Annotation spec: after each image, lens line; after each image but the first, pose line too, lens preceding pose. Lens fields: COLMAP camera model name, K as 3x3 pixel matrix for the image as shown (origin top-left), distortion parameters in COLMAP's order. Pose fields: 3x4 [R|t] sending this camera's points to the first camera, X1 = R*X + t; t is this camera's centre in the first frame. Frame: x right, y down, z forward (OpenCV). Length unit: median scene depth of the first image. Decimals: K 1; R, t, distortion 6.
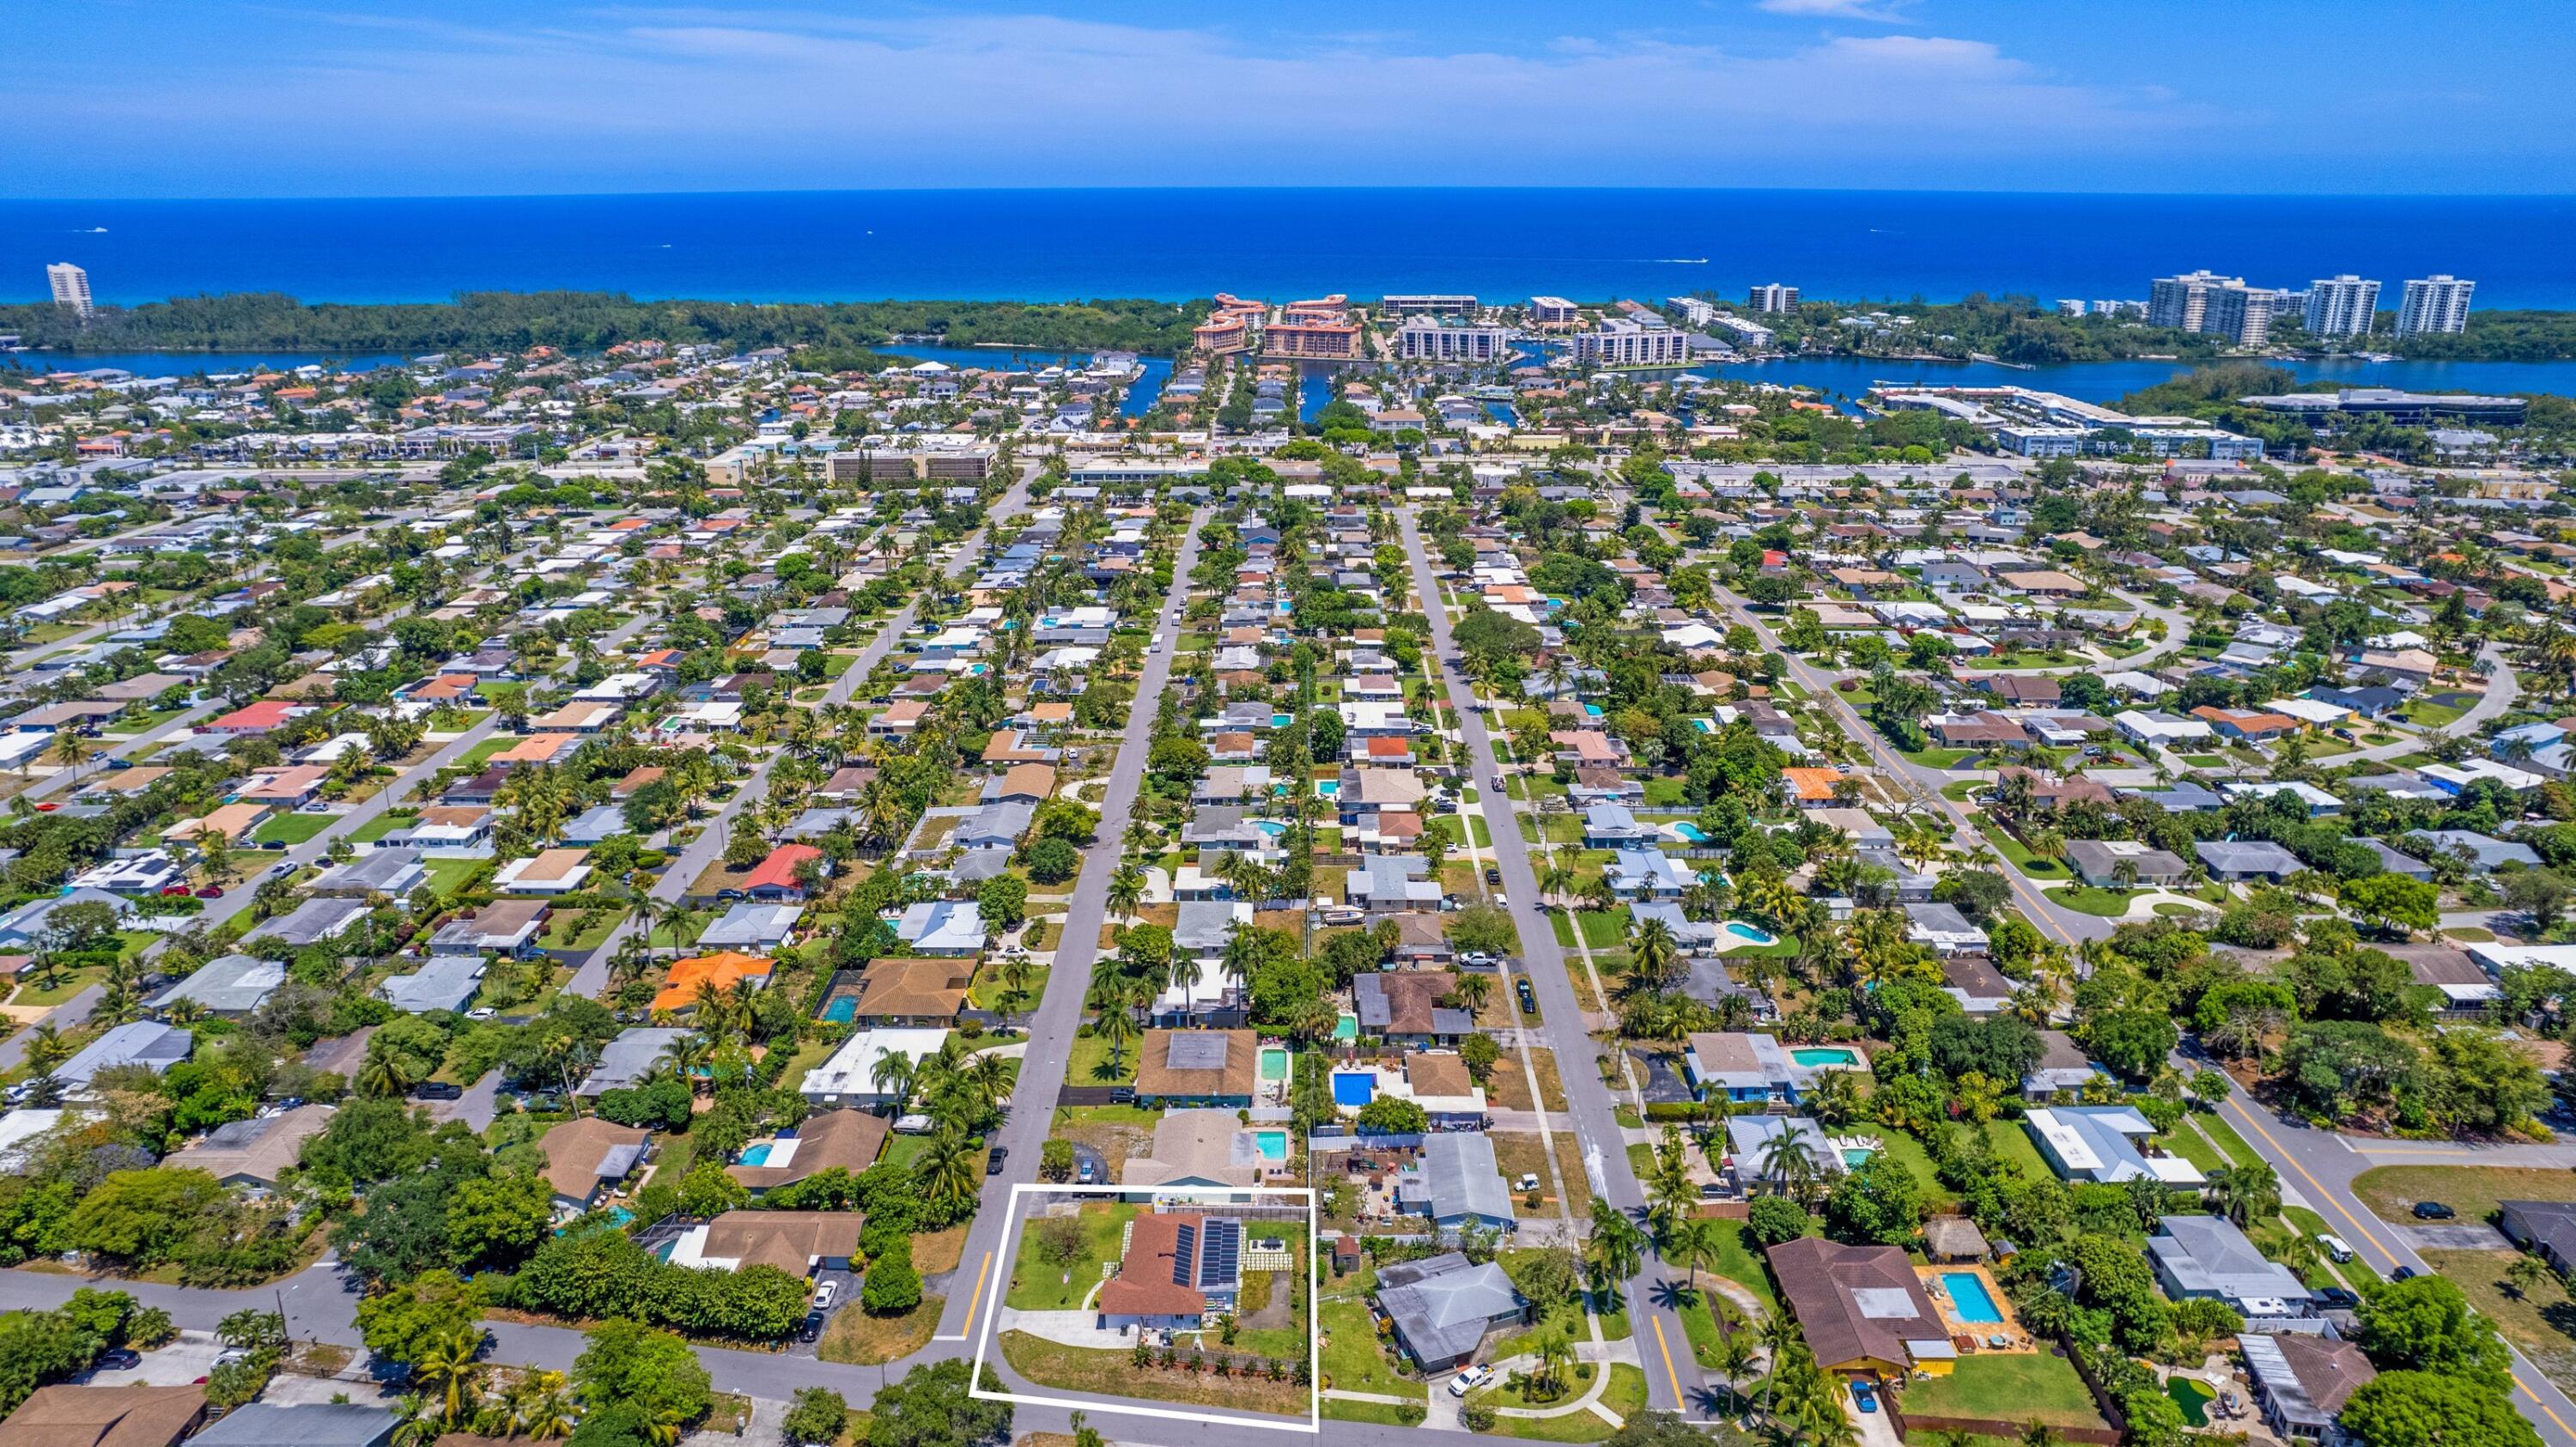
lens RADIAL K [[1668.8, 0, 1277.2], [0, 1668.8, 717.9], [0, 0, 1]] dist [-0.070669, 0.053566]
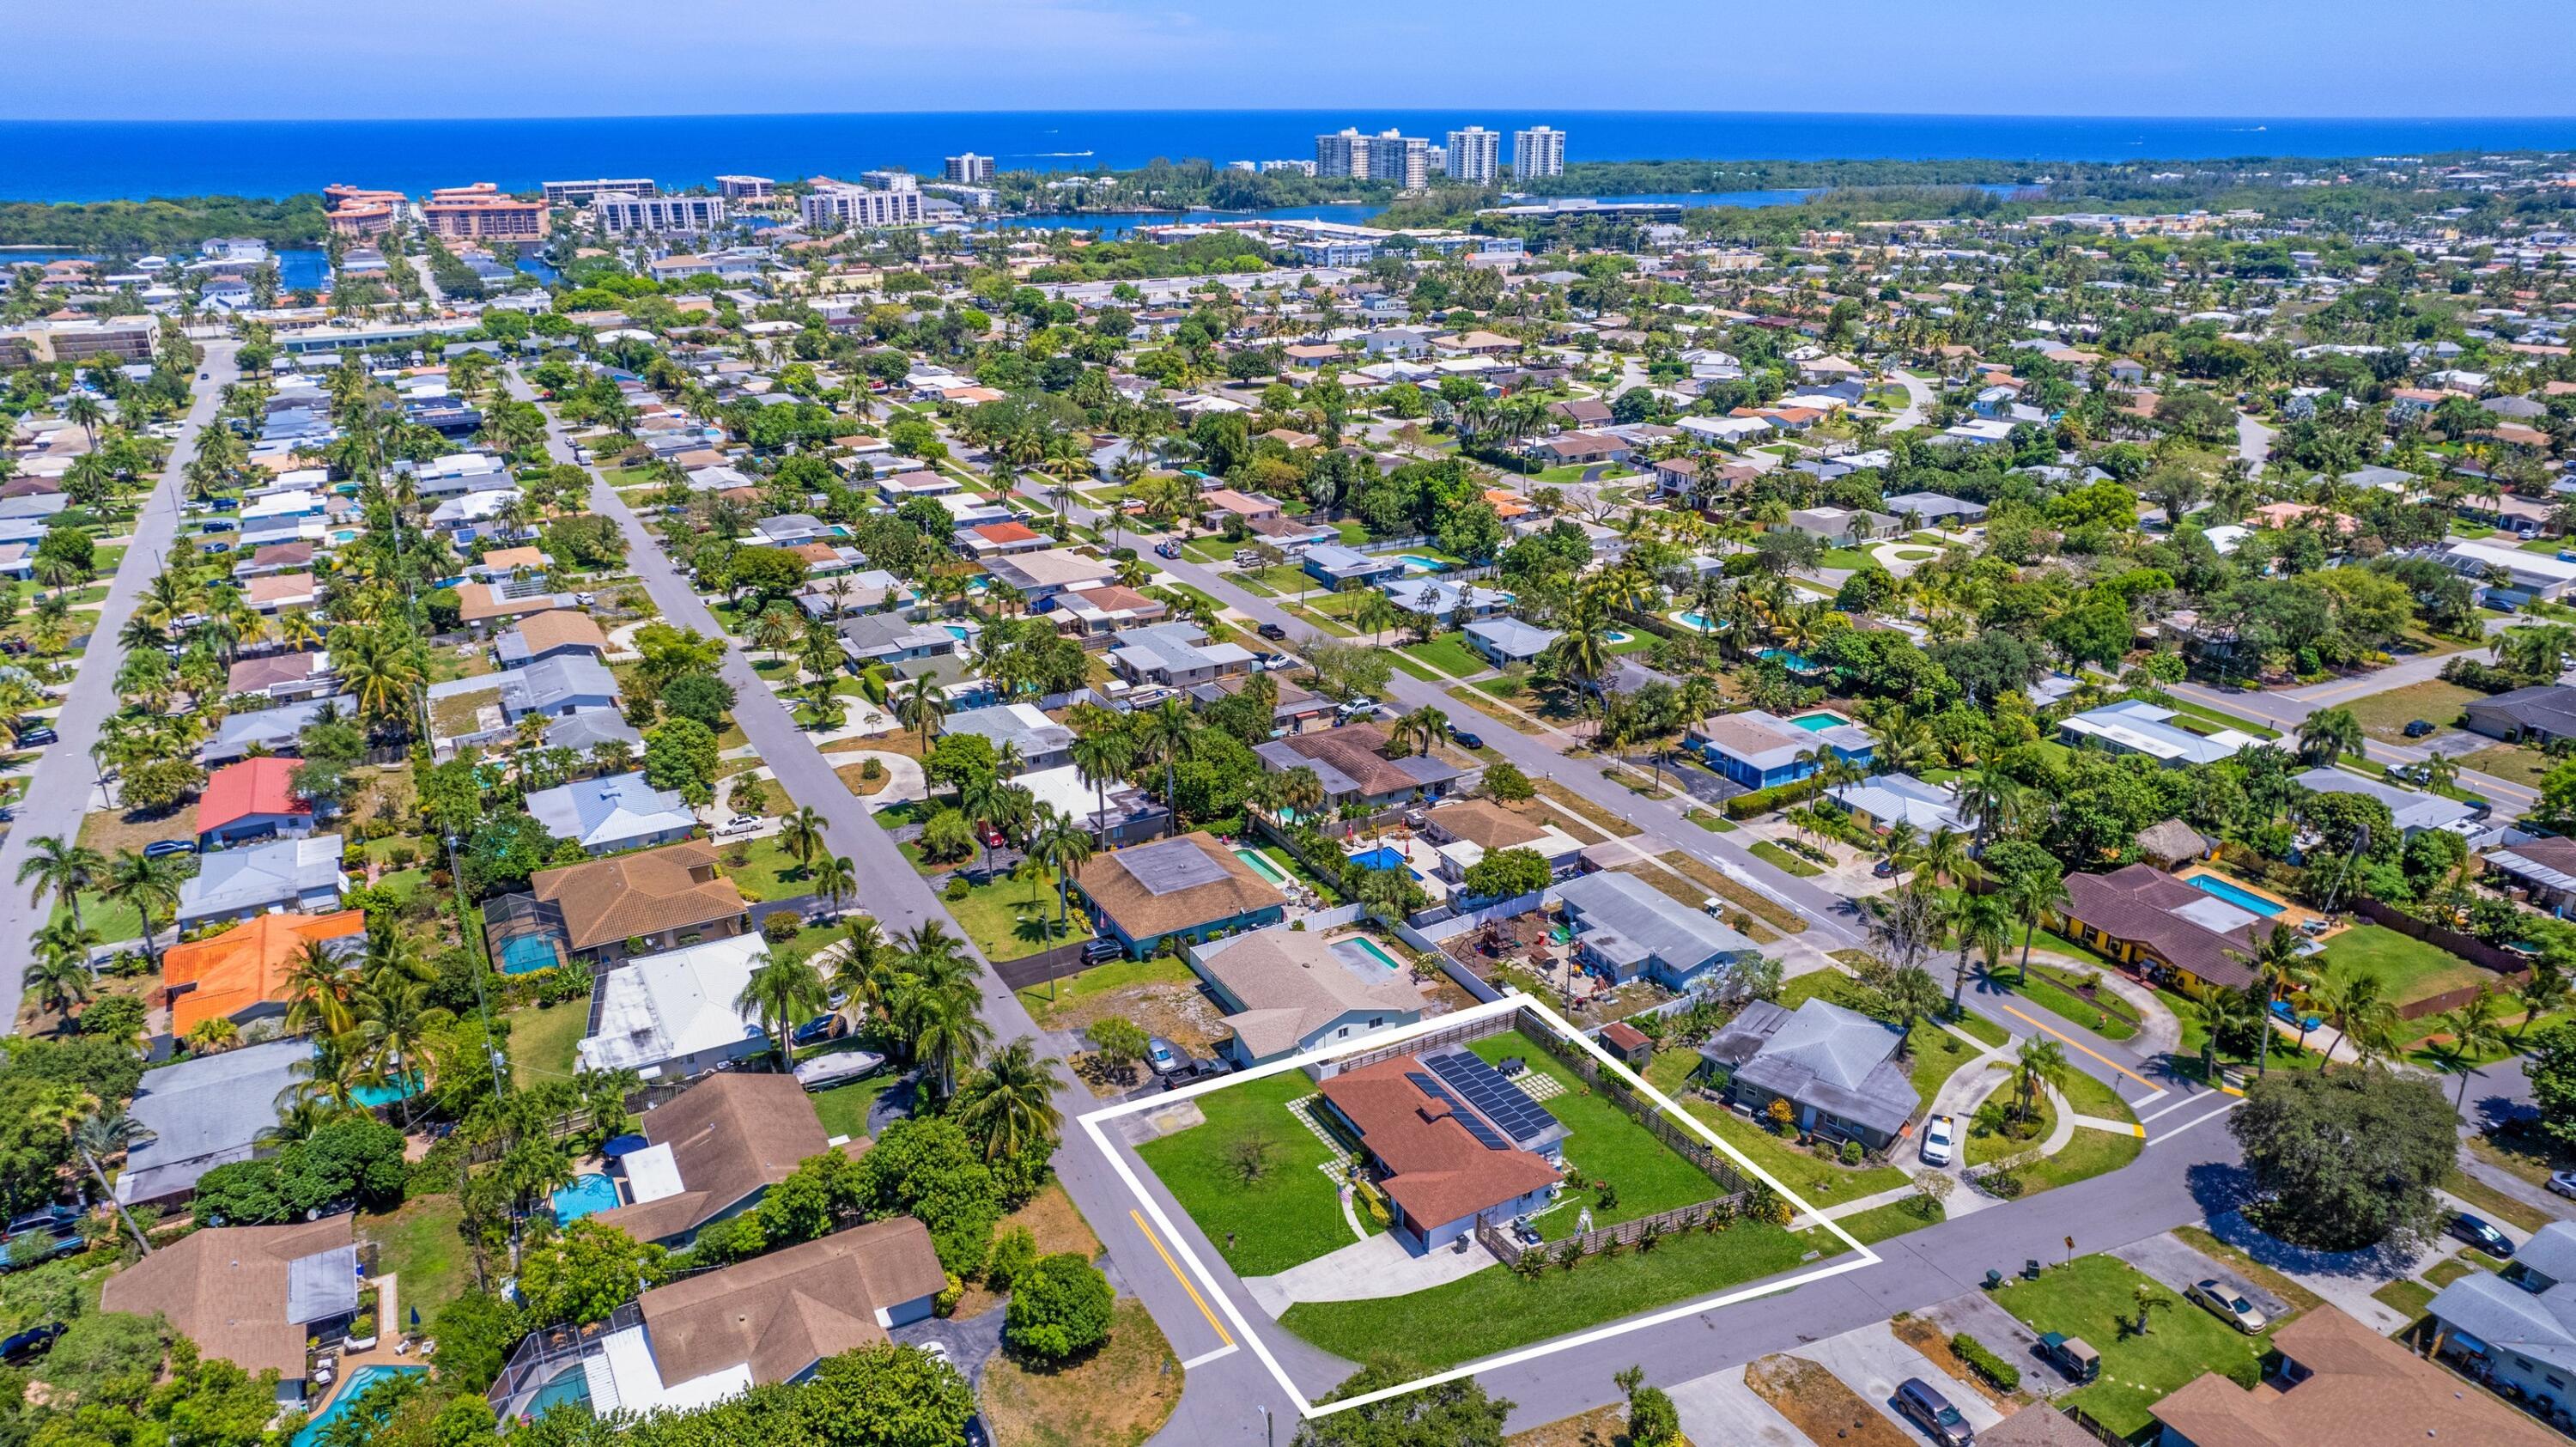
lens RADIAL K [[1668.8, 0, 1277.2], [0, 1668.8, 717.9], [0, 0, 1]] dist [-0.070669, 0.053566]
pose [[0.869908, -0.172782, 0.461959, -0.200442], [0.153300, 0.984959, 0.079716, 0.060353], [-0.468784, 0.001473, 0.883312, 0.246604]]
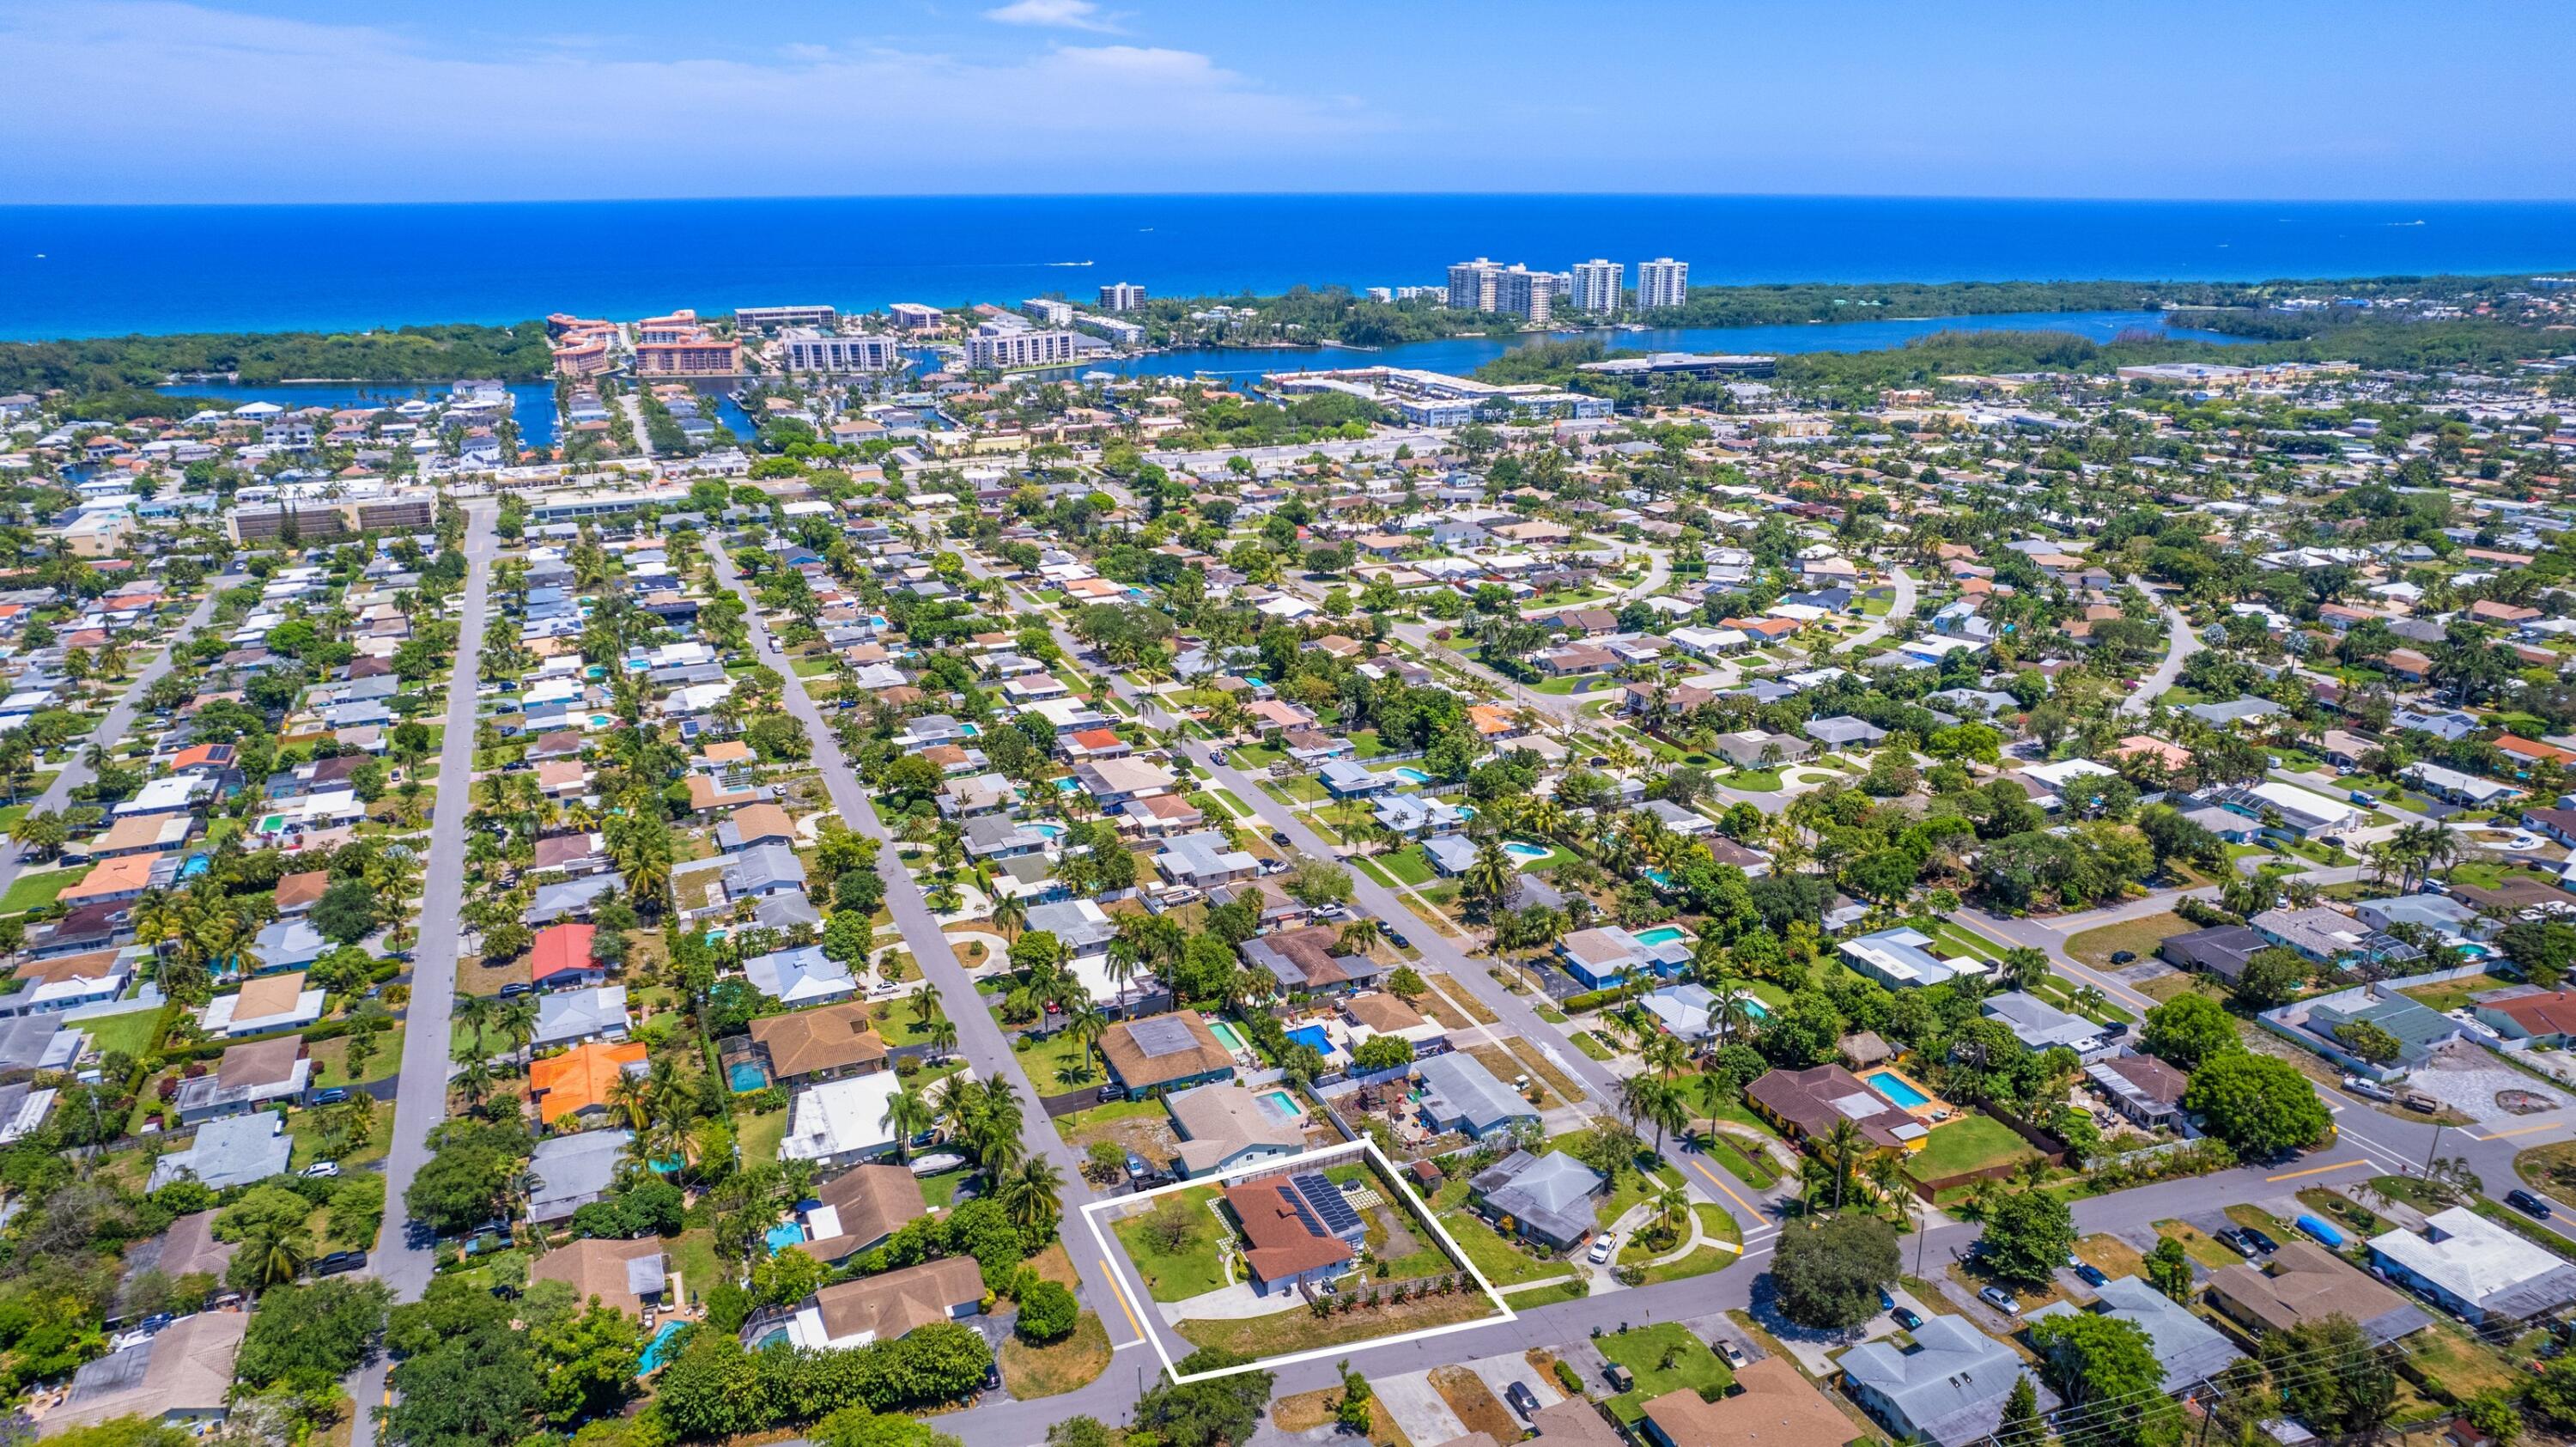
lens RADIAL K [[1668.8, 0, 1277.2], [0, 1668.8, 717.9], [0, 0, 1]] dist [-0.070669, 0.053566]
pose [[0.911839, -0.126271, 0.390647, -0.229171], [0.127687, 0.991560, 0.022466, -0.004391], [-0.390187, 0.029395, 0.920266, 0.020002]]
